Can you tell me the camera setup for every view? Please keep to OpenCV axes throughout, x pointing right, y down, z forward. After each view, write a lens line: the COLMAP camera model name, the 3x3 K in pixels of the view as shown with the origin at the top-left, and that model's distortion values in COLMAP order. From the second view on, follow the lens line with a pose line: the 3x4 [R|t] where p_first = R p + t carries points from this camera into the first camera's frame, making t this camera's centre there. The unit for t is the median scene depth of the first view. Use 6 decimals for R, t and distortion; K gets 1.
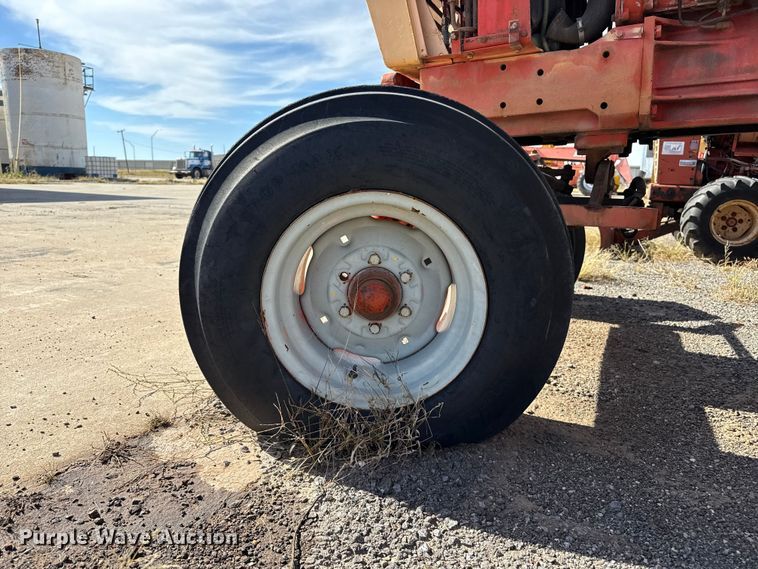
lens RADIAL K [[561.5, 0, 379.0], [0, 561.5, 284.5], [0, 0, 1]] dist [0.028125, -0.009507]
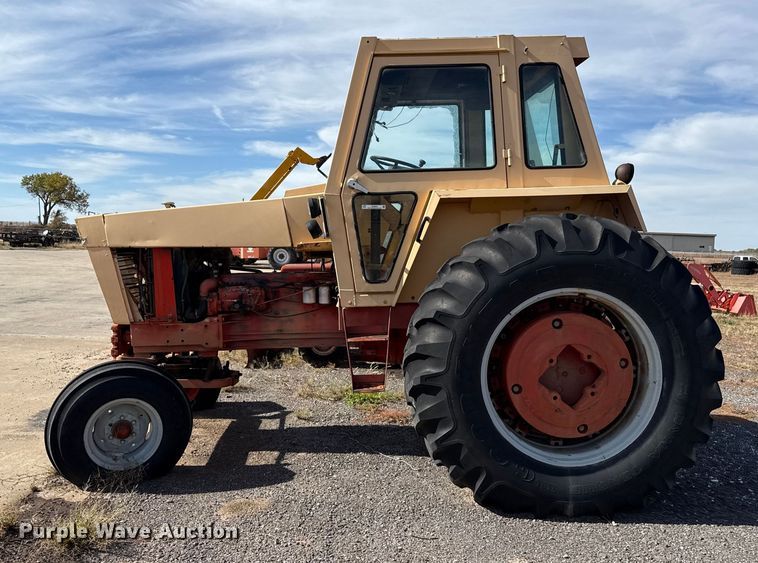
lens RADIAL K [[613.6, 0, 379.0], [0, 613.6, 281.5], [0, 0, 1]] dist [0.113388, -0.224160]
pose [[0.867919, -0.016012, 0.496448, -0.364953], [0.077155, 0.991695, -0.102901, -0.255948], [-0.490677, 0.127613, 0.861946, -2.077495]]
